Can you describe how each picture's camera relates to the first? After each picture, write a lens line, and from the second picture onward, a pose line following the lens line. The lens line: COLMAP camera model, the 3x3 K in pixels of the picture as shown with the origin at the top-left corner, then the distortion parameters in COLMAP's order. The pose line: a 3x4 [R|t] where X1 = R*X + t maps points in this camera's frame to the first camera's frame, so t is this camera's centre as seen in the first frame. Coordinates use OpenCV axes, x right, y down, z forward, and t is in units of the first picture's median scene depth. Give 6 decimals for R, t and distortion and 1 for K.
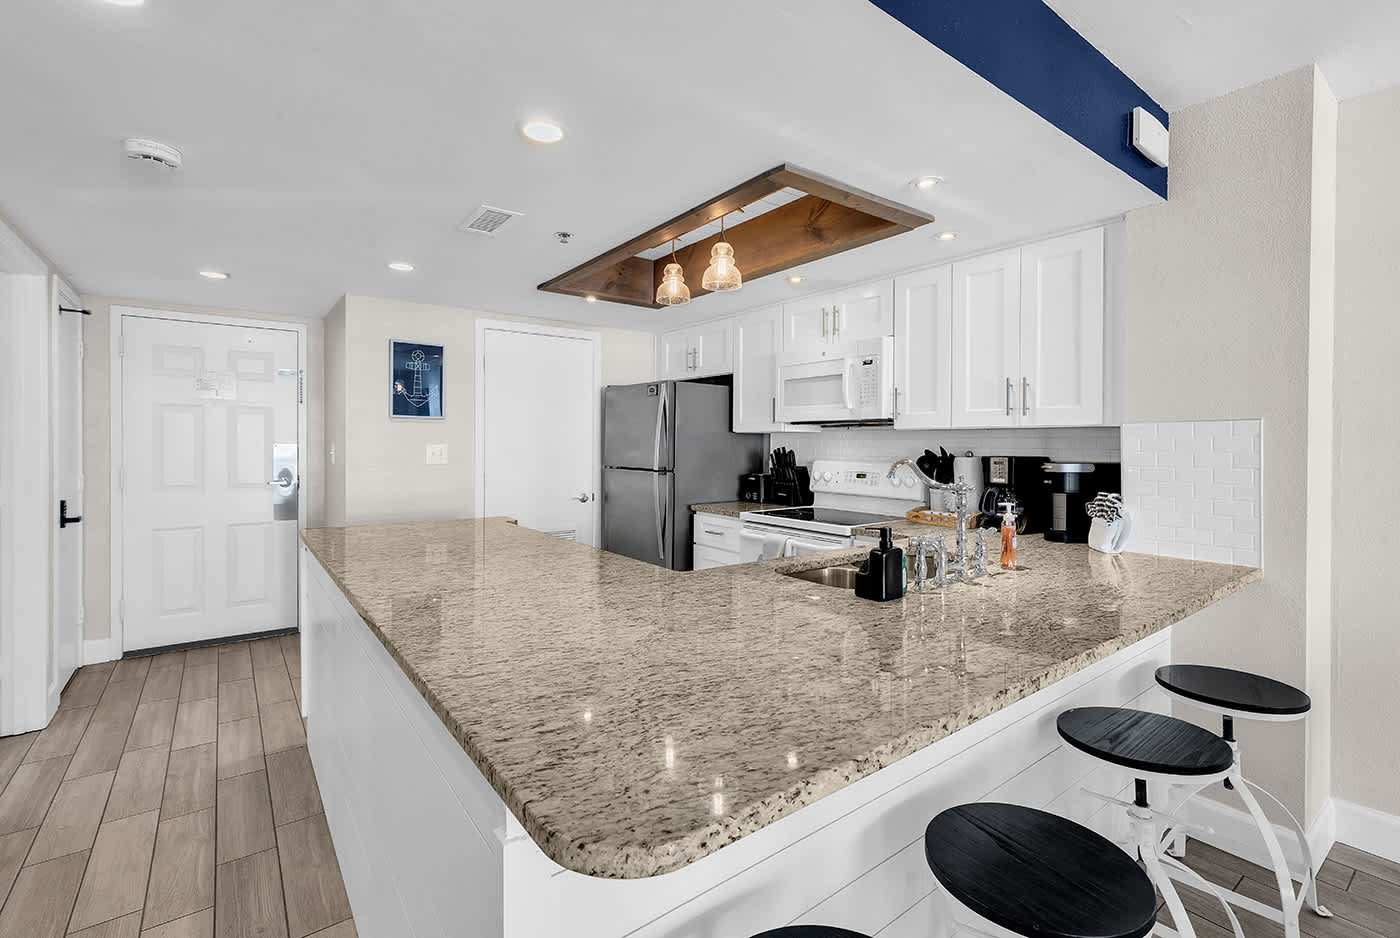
lens RADIAL K [[643.3, 0, 704.0], [0, 643.3, 457.5], [0, 0, 1]] dist [0.003233, 0.000669]
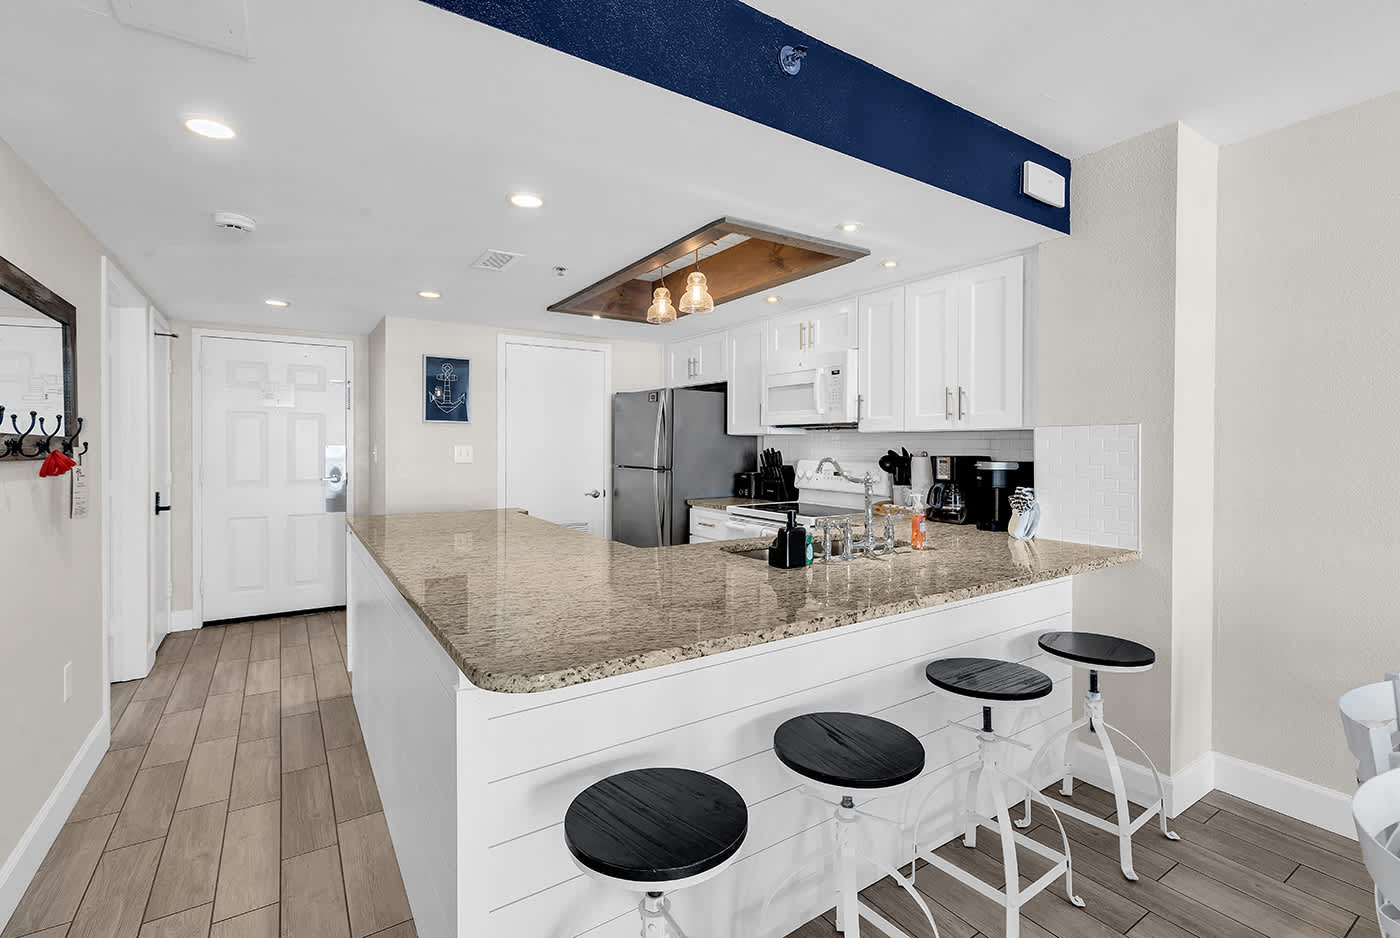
lens RADIAL K [[643.3, 0, 708.4], [0, 643.3, 460.8], [0, 0, 1]] dist [0.003233, 0.000669]
pose [[0.998465, 0.000729, -0.055385, 0.115065], [-0.000568, 0.999996, 0.002908, 0.004106], [0.055387, -0.002872, 0.998461, -0.163523]]
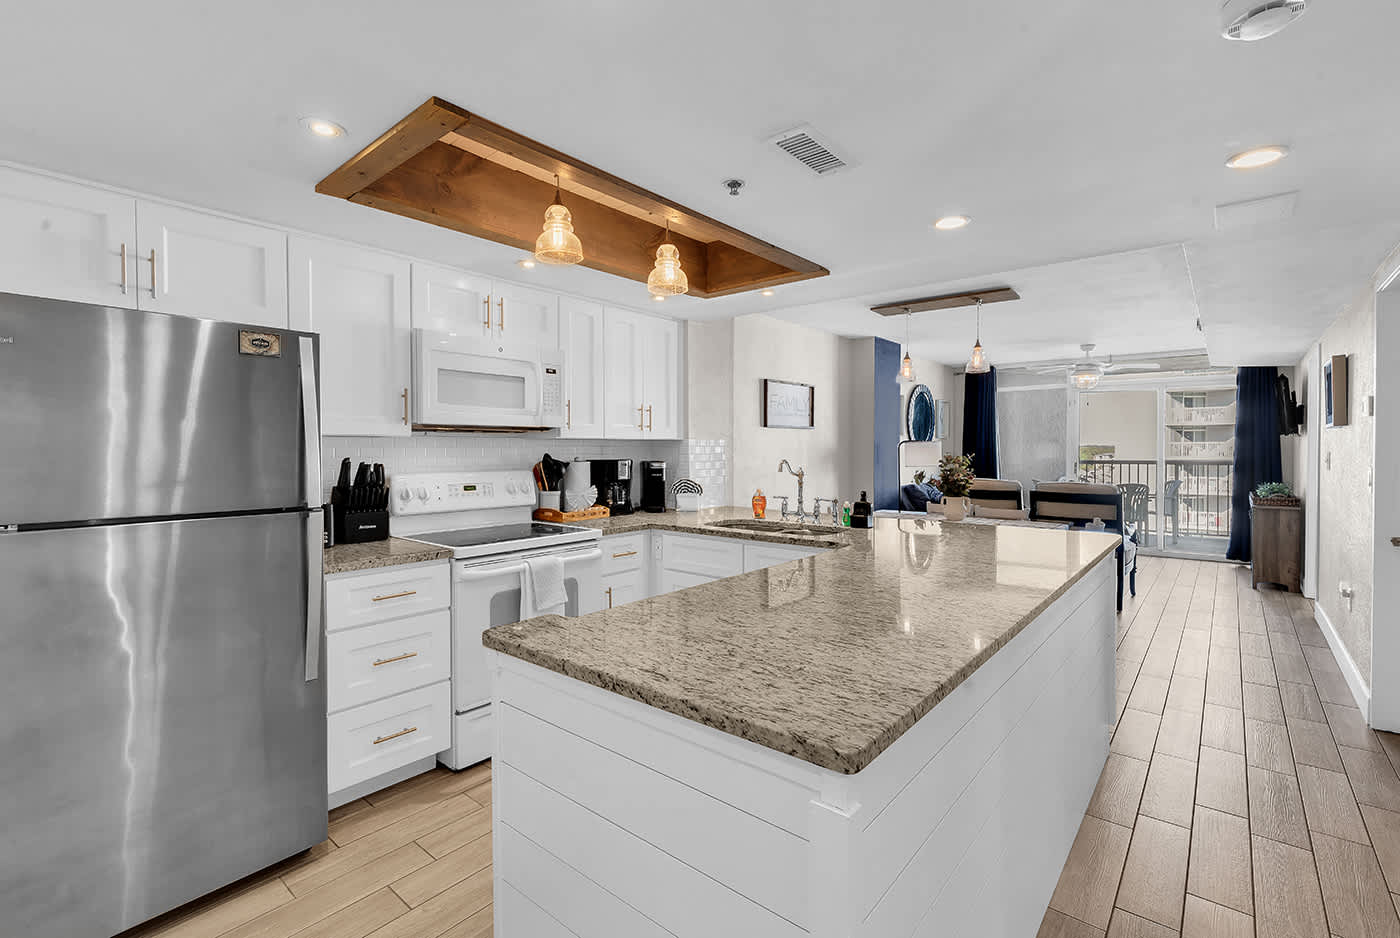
lens RADIAL K [[643.3, 0, 711.8], [0, 643.3, 459.4], [0, 0, 1]] dist [0.003233, 0.000669]
pose [[-0.239805, -0.019782, 0.970620, -0.961400], [0.023268, 0.999388, 0.026117, -0.036063], [-0.970542, 0.028848, -0.239198, 1.213937]]
